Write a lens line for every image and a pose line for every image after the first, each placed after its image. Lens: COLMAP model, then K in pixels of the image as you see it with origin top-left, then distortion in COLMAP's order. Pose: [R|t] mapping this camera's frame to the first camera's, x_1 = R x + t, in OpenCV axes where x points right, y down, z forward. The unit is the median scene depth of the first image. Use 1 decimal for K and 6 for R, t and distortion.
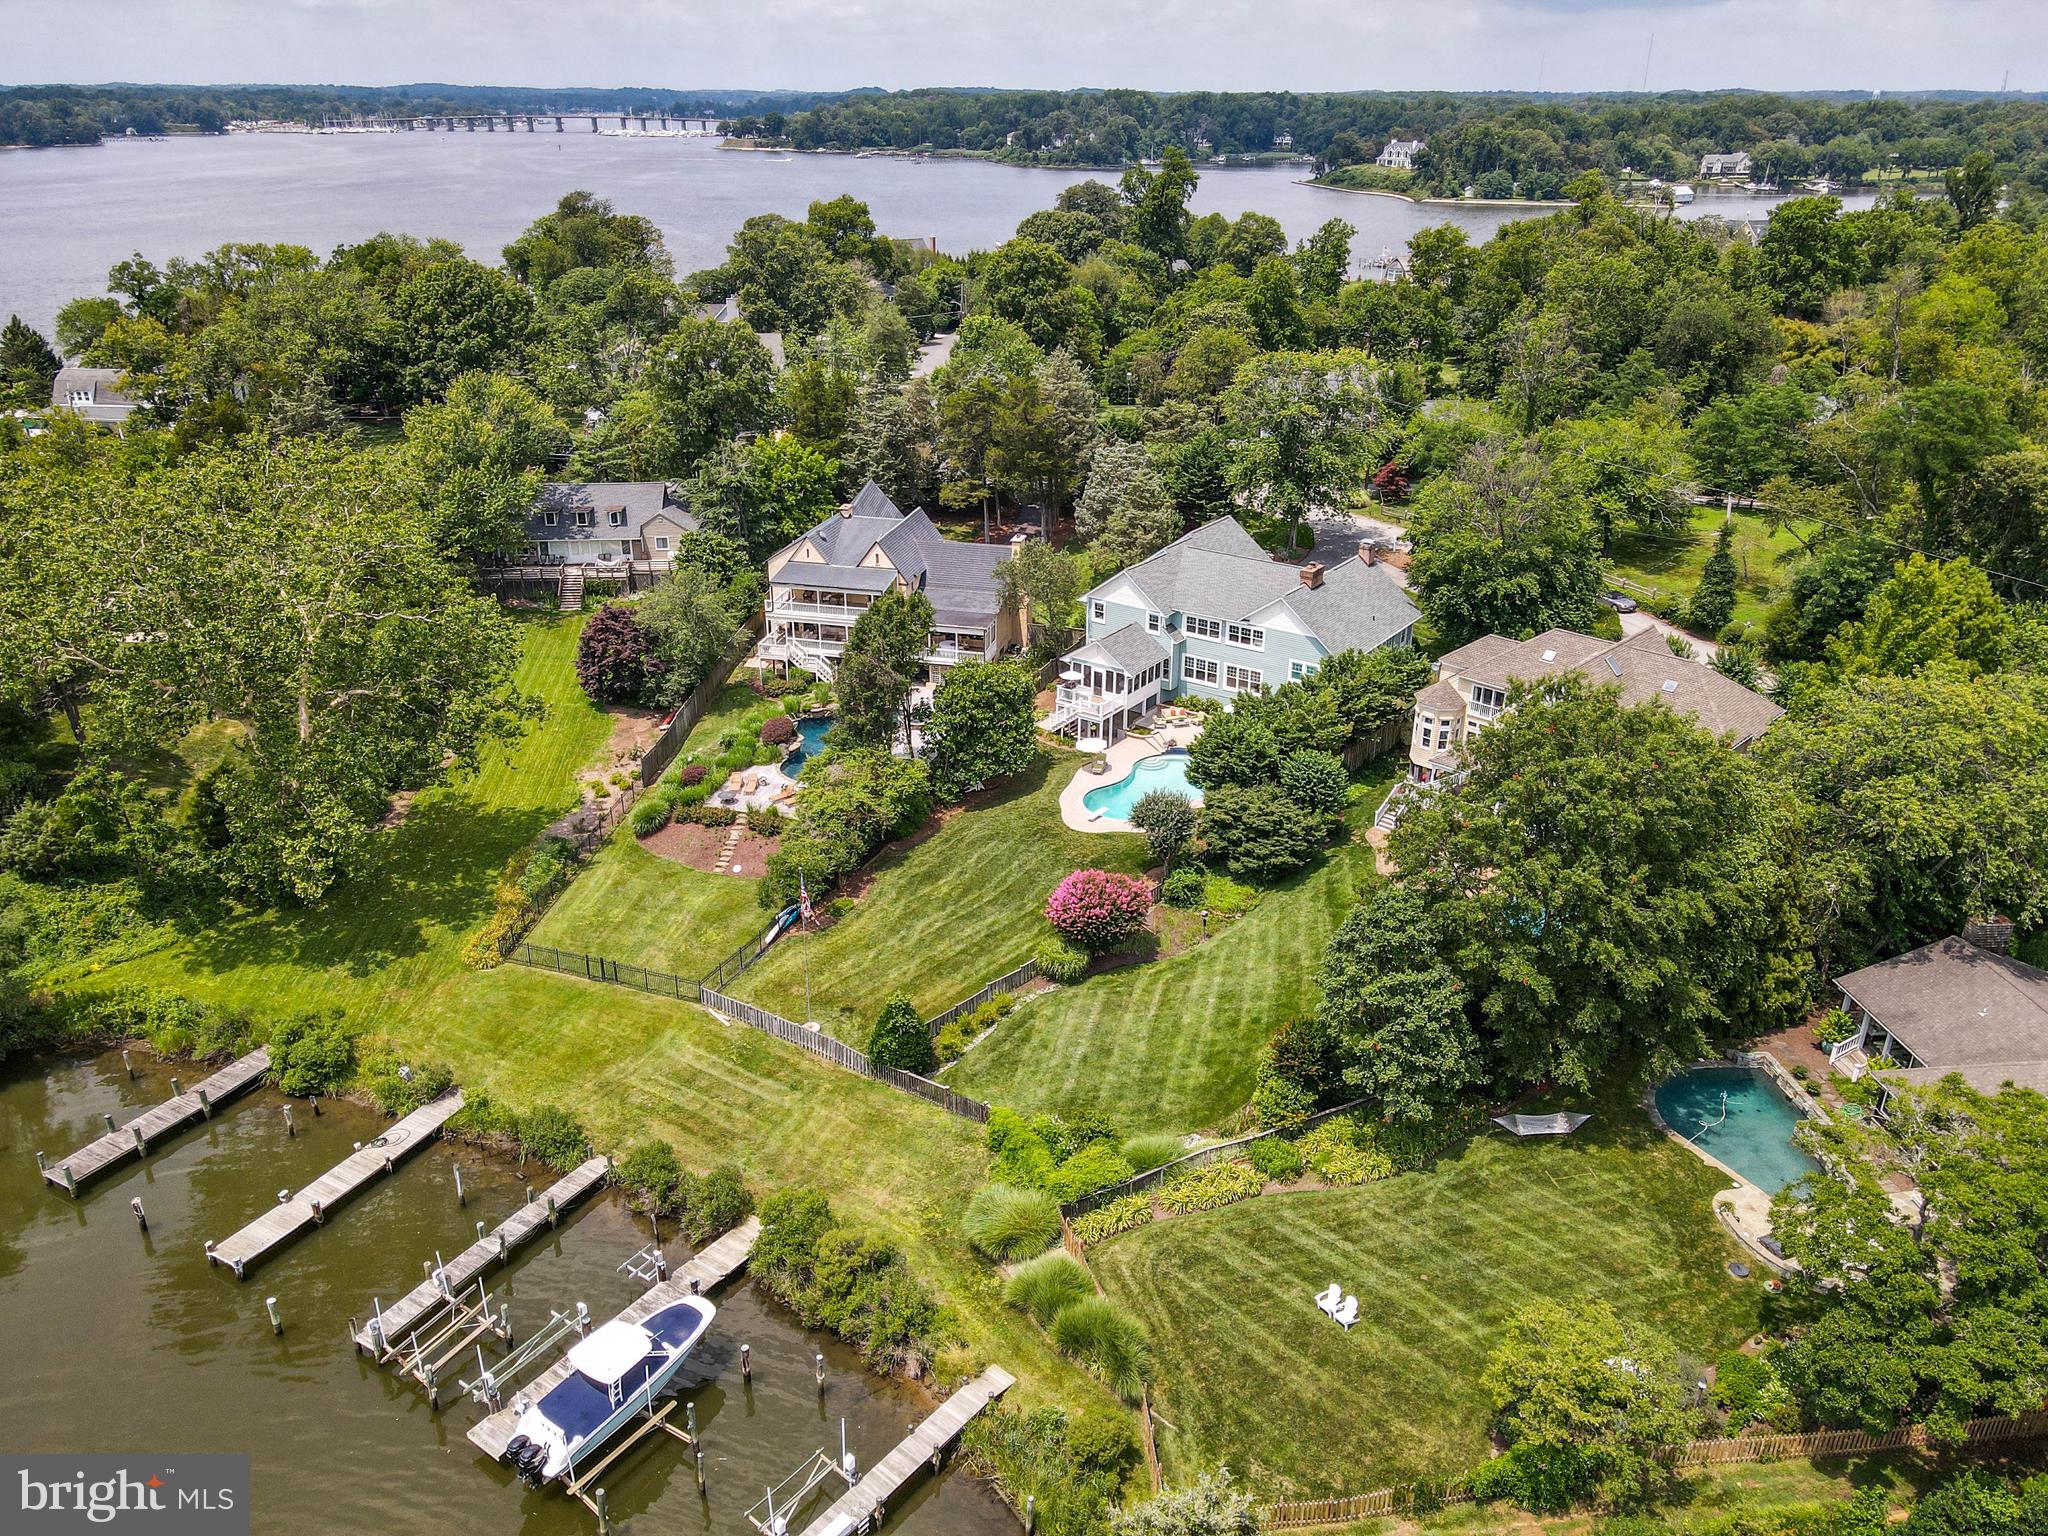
lens RADIAL K [[1505.5, 0, 1016.0], [0, 1505.5, 773.4], [0, 0, 1]] dist [-0.022030, 0.067241]
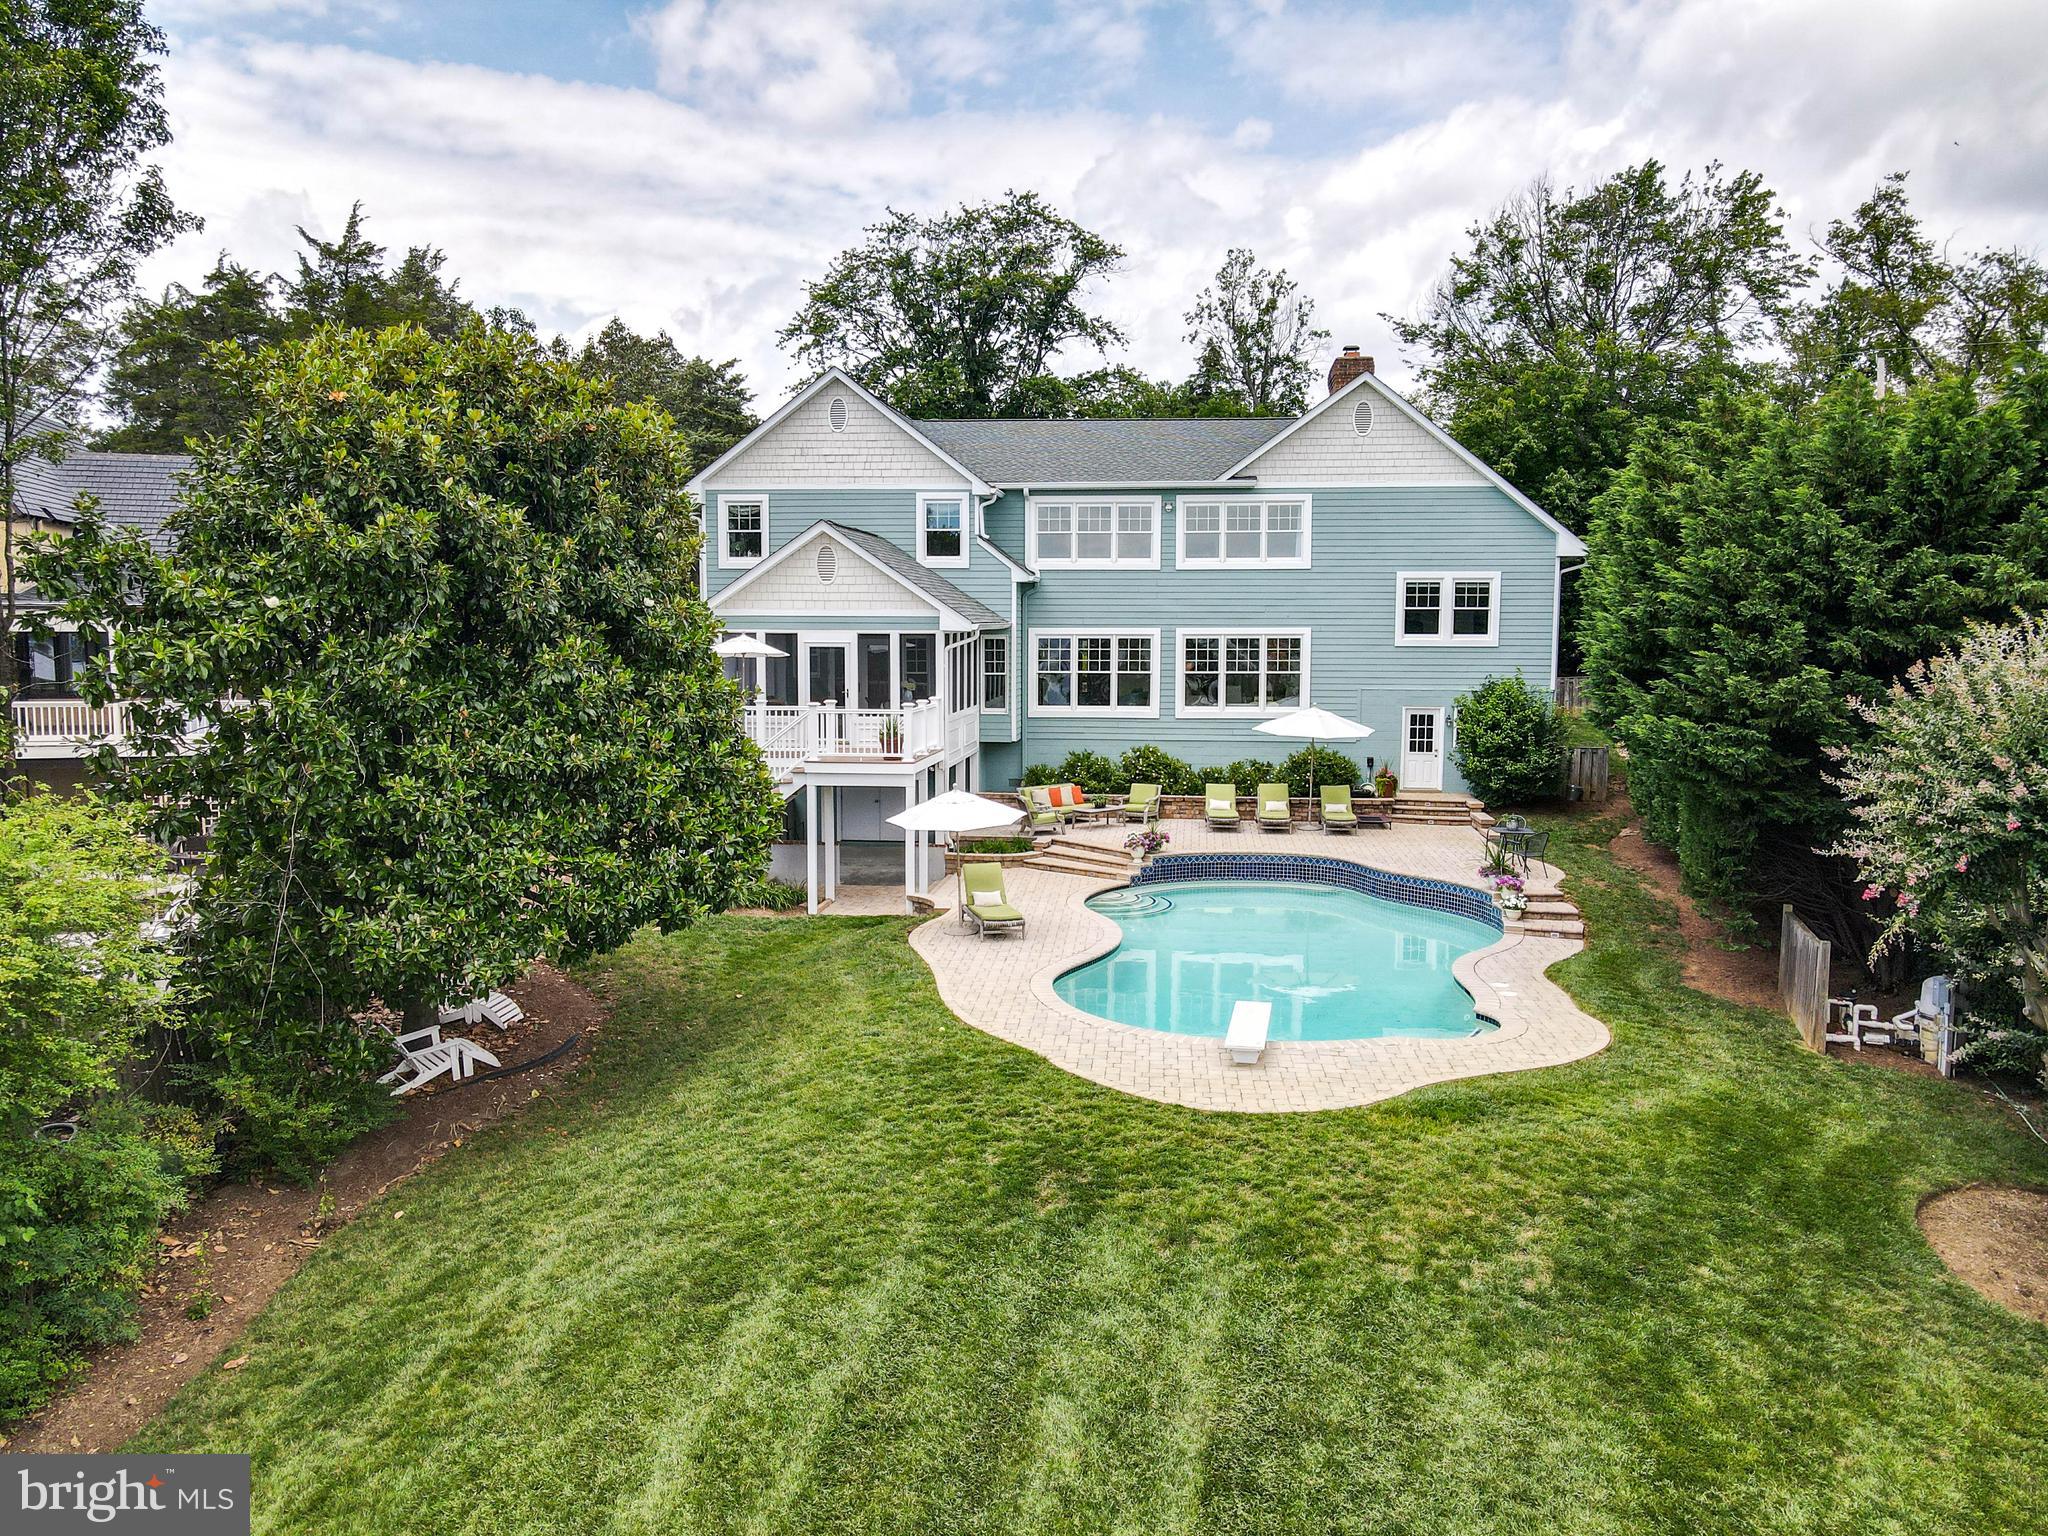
lens RADIAL K [[1505.5, 0, 1016.0], [0, 1505.5, 773.4], [0, 0, 1]] dist [-0.022030, 0.067241]
pose [[0.875981, -0.044318, 0.480305, -0.049932], [0.195251, 0.943120, -0.269075, 0.036730], [-0.441061, 0.329485, 0.834809, 0.758482]]
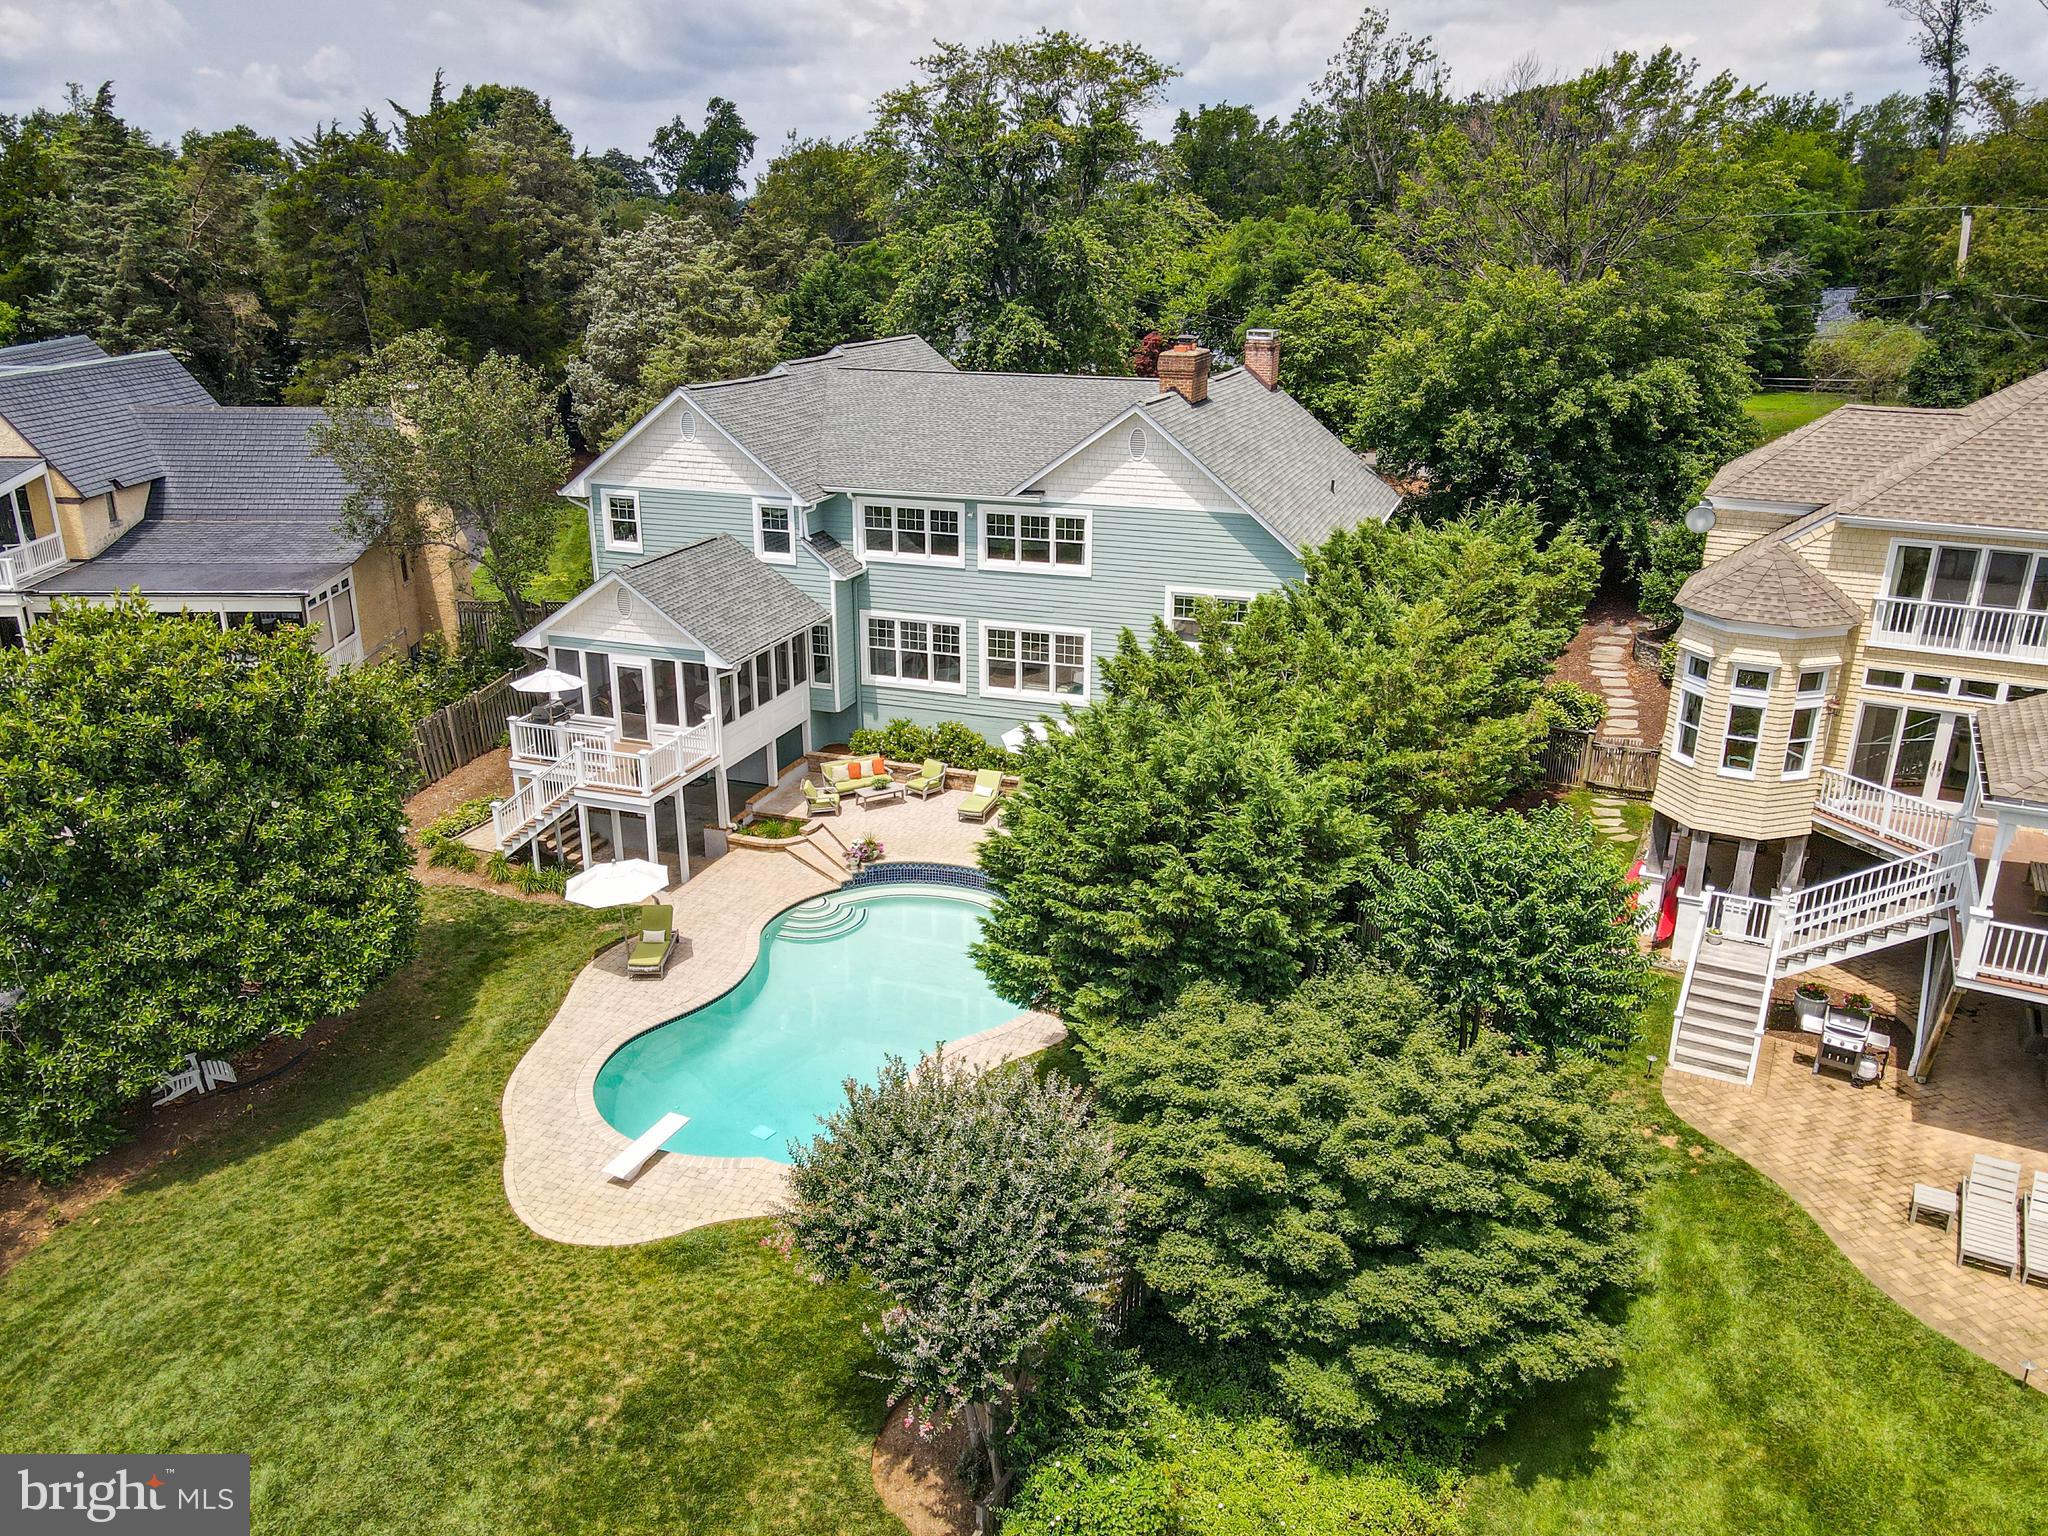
lens RADIAL K [[1505.5, 0, 1016.0], [0, 1505.5, 773.4], [0, 0, 1]] dist [-0.022030, 0.067241]
pose [[0.960500, -0.089251, 0.263580, 0.046805], [0.110190, 0.991735, -0.065726, -0.011394], [-0.255535, 0.092174, 0.962396, 0.649815]]
